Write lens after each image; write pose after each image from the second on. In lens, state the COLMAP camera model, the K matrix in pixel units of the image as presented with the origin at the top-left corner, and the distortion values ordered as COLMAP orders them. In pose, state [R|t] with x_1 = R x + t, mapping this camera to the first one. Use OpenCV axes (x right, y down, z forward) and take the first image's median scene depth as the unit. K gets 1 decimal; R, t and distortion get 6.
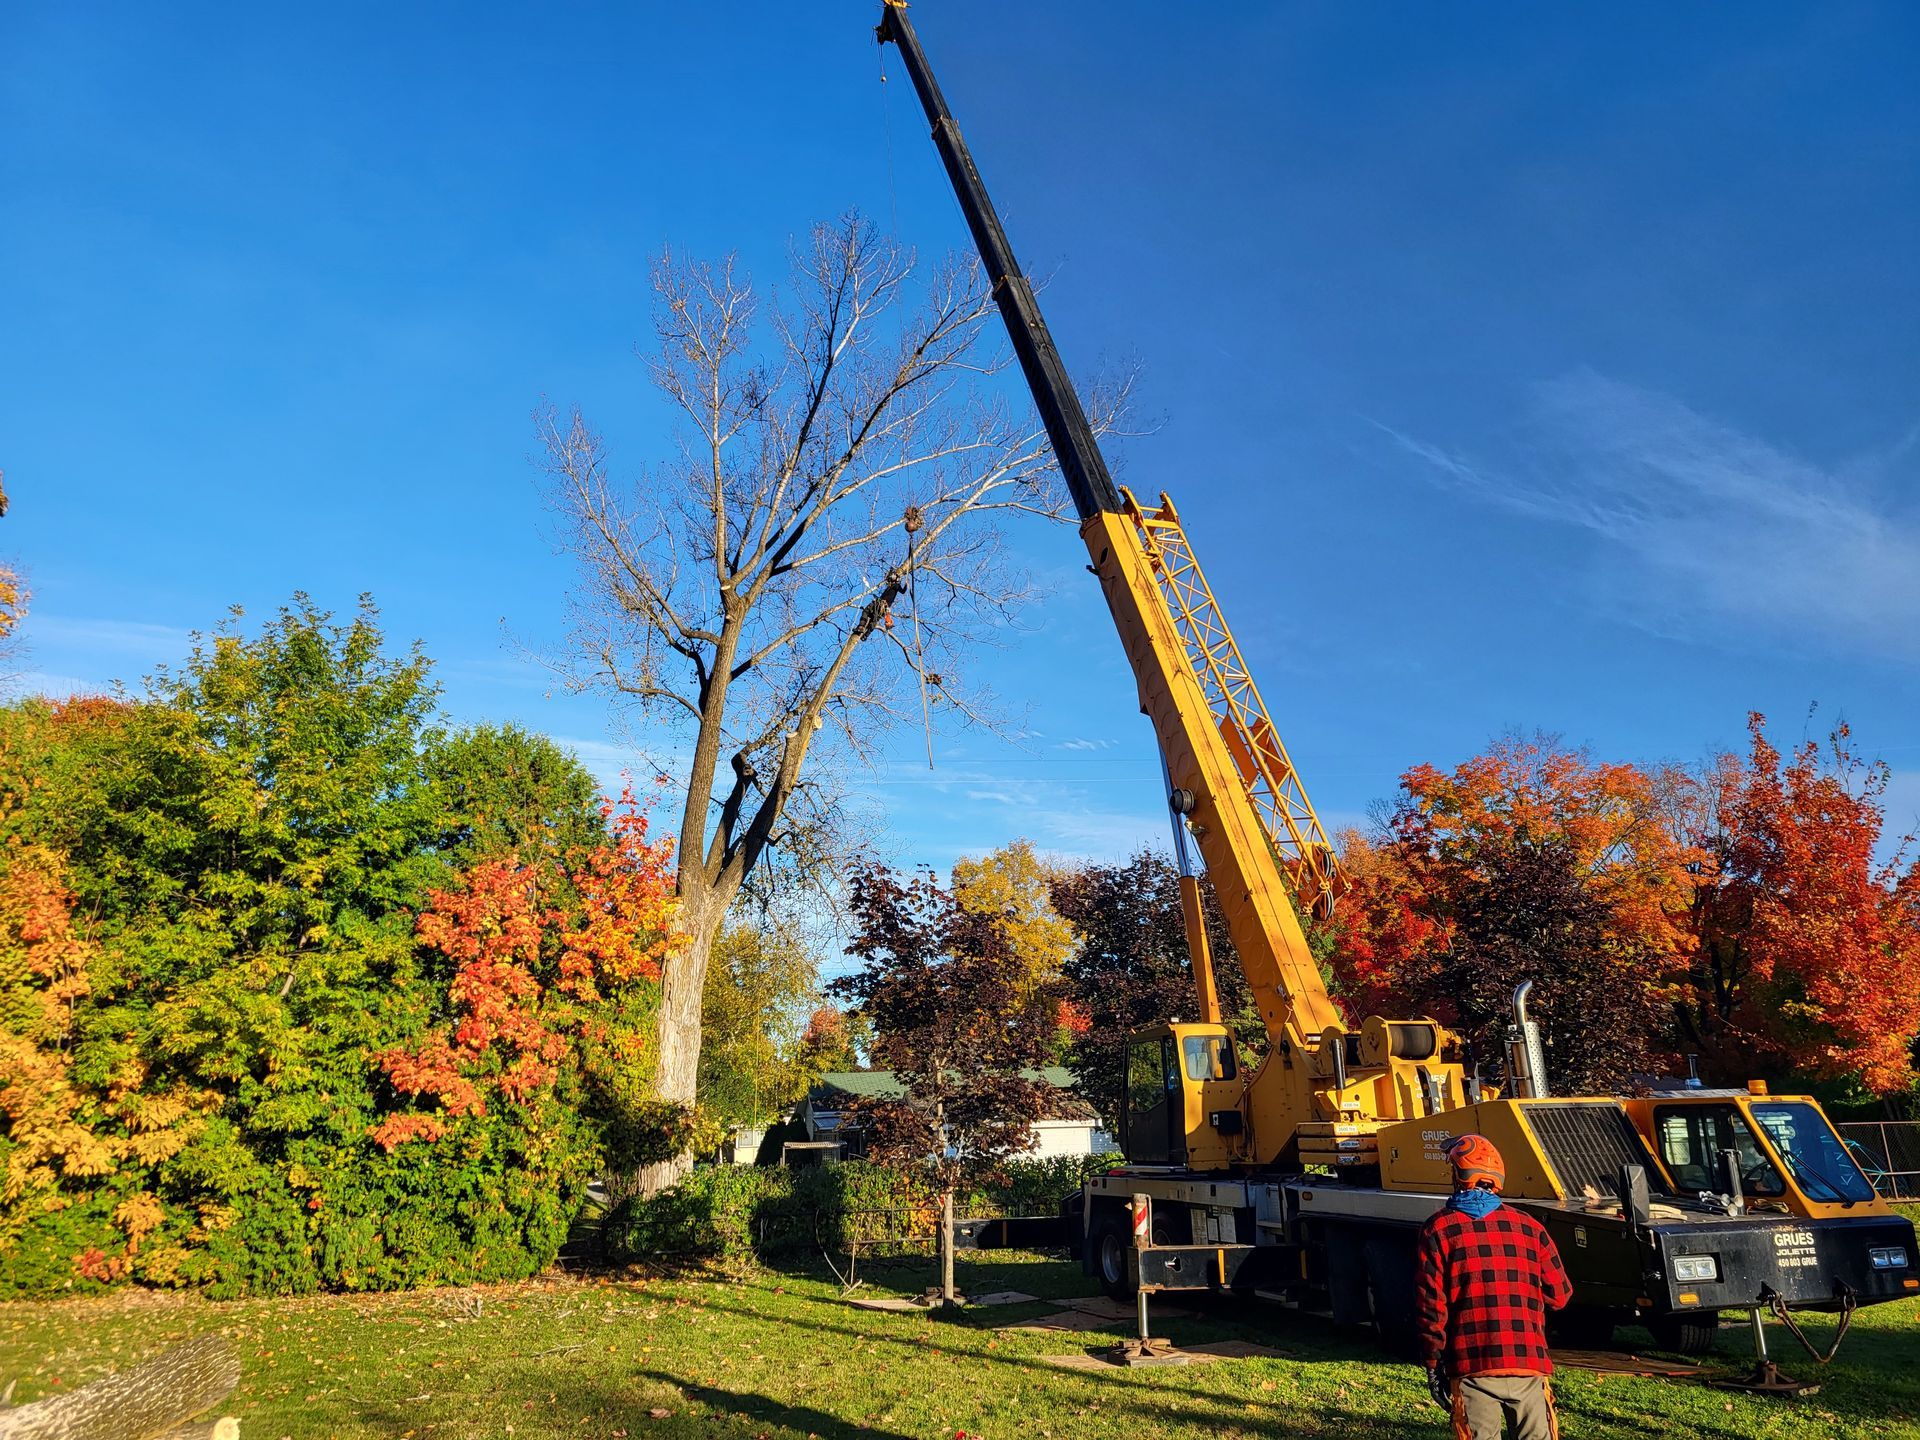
lens RADIAL K [[1535.9, 0, 993.7], [0, 1535.9, 728.2], [0, 0, 1]] dist [0.043316, 0.002168]
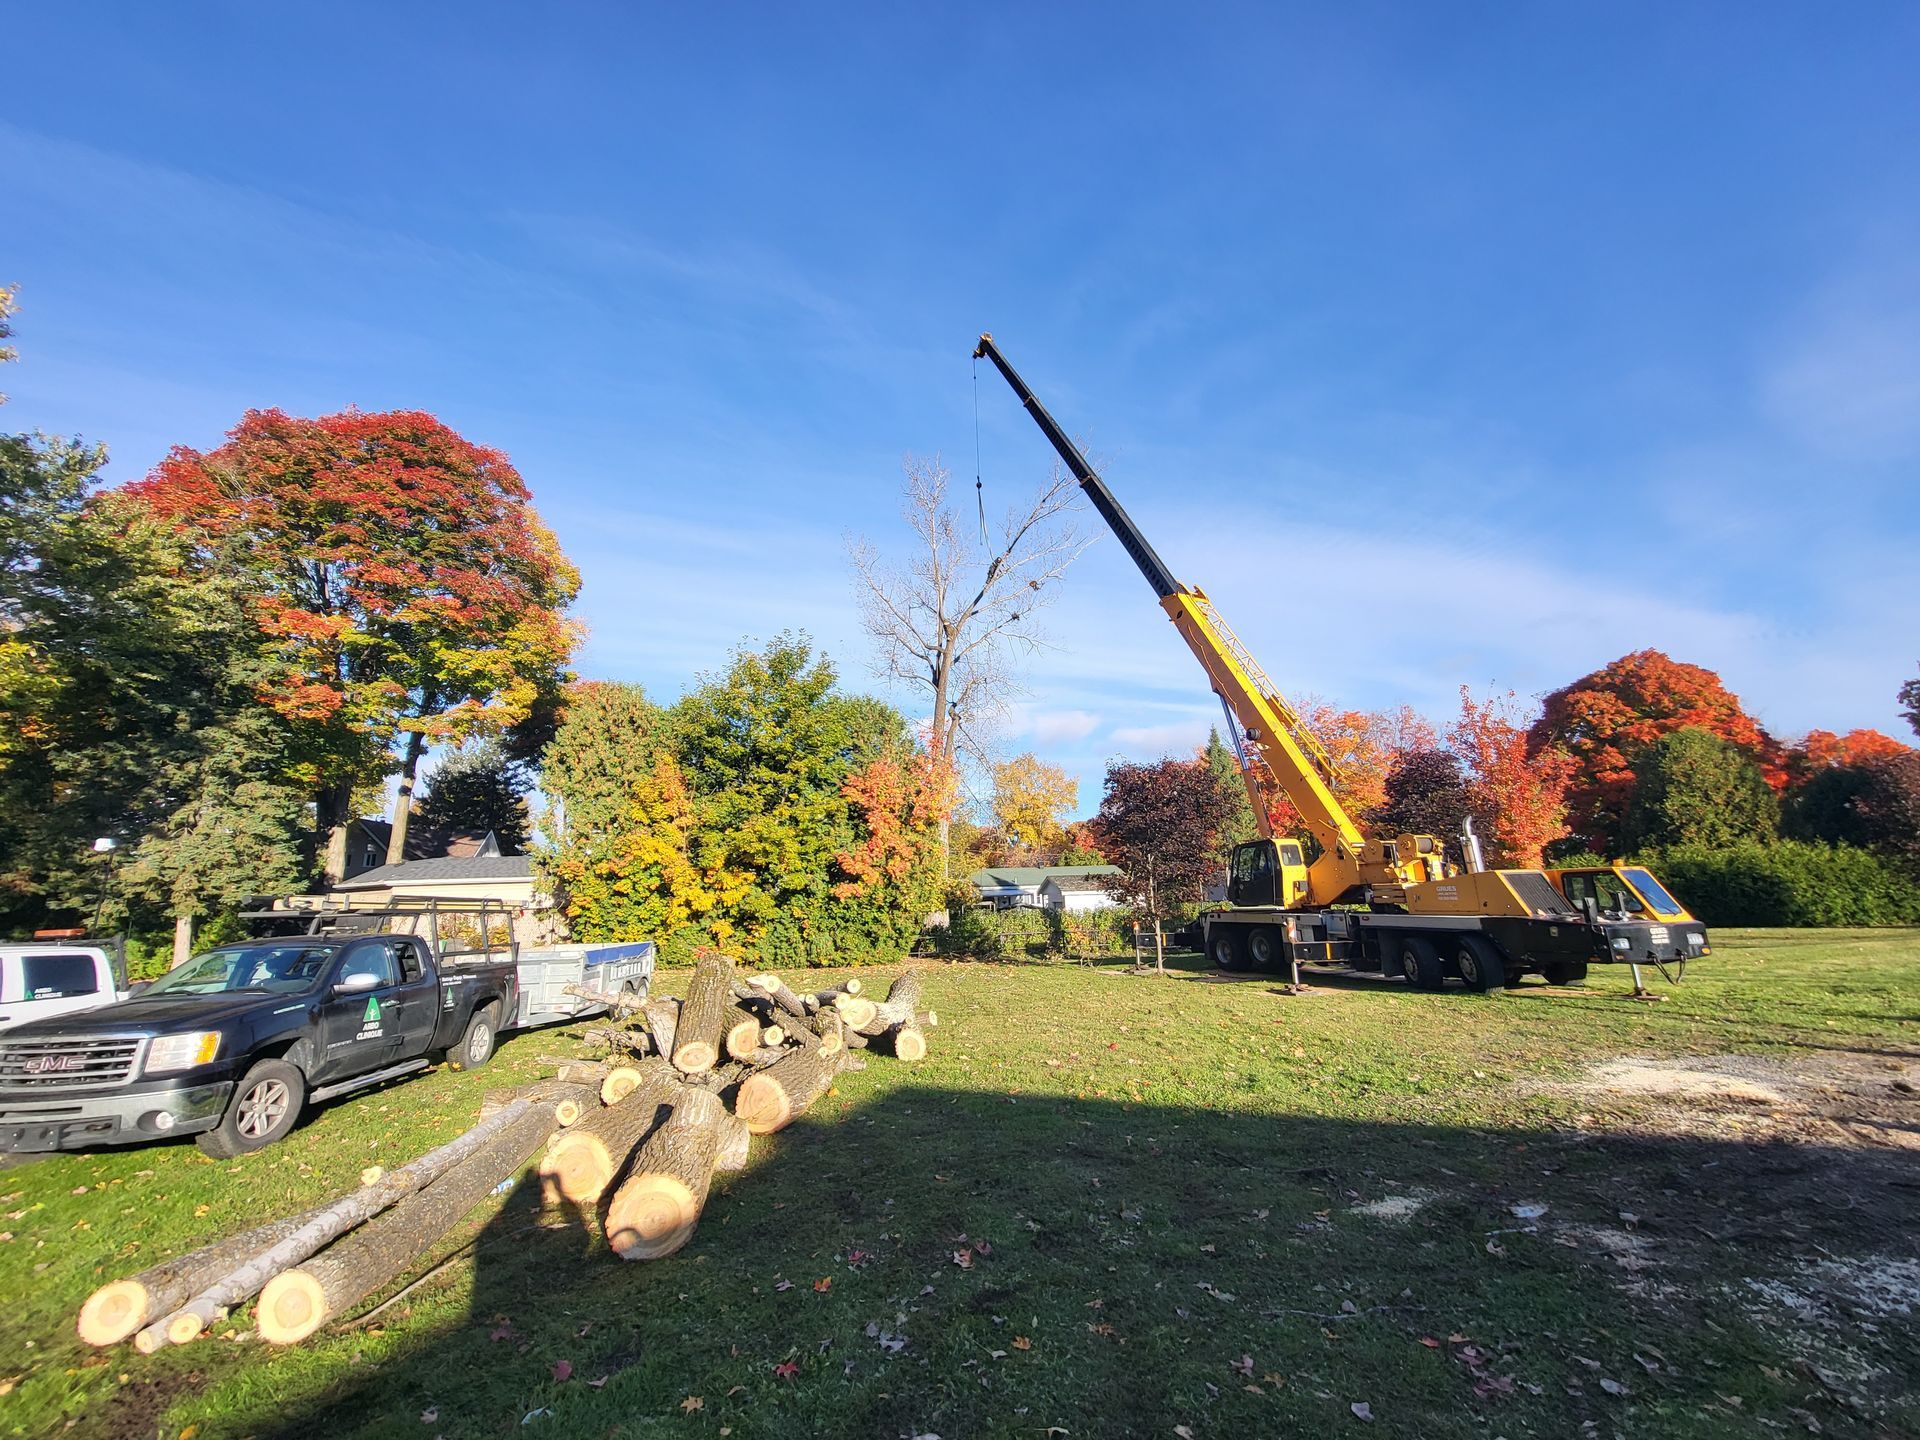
lens RADIAL K [[794.2, 0, 960.0], [0, 794.2, 720.0], [0, 0, 1]] dist [0.000236, -0.000691]
pose [[0.999771, -0.005009, -0.020822, -0.205950], [0.005656, 0.999500, 0.031097, -0.001021], [0.020656, -0.031208, 0.999299, -0.048122]]
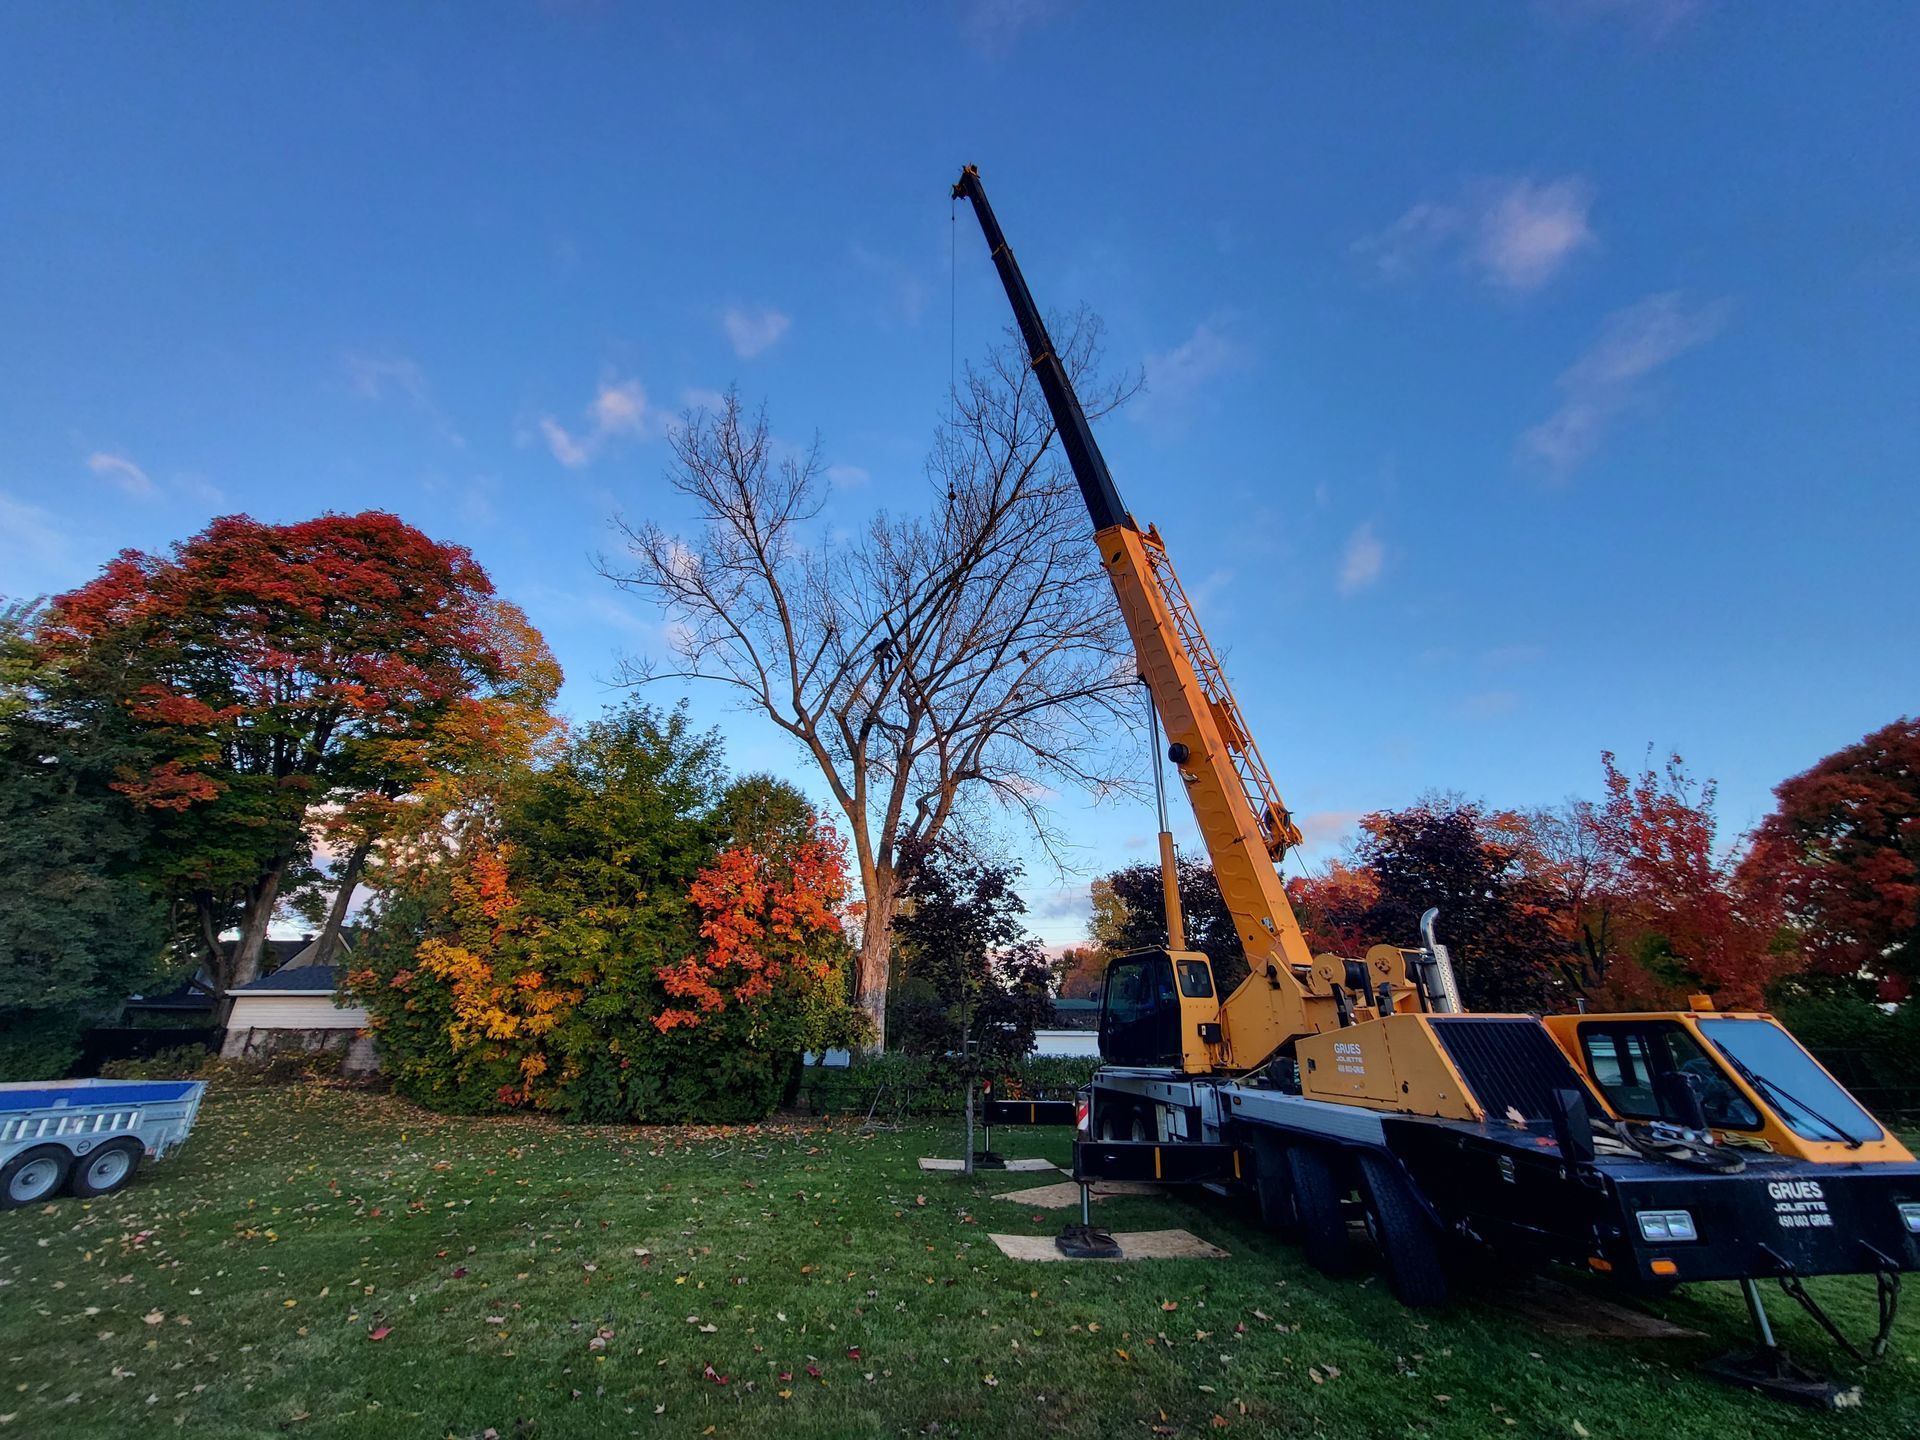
lens RADIAL K [[794.2, 0, 960.0], [0, 794.2, 720.0], [0, 0, 1]] dist [0.000236, -0.000691]
pose [[0.977065, -0.046818, -0.207729, 0.091338], [0.020848, 0.991876, -0.125488, 0.062851], [0.211917, 0.118279, 0.970104, 0.237204]]
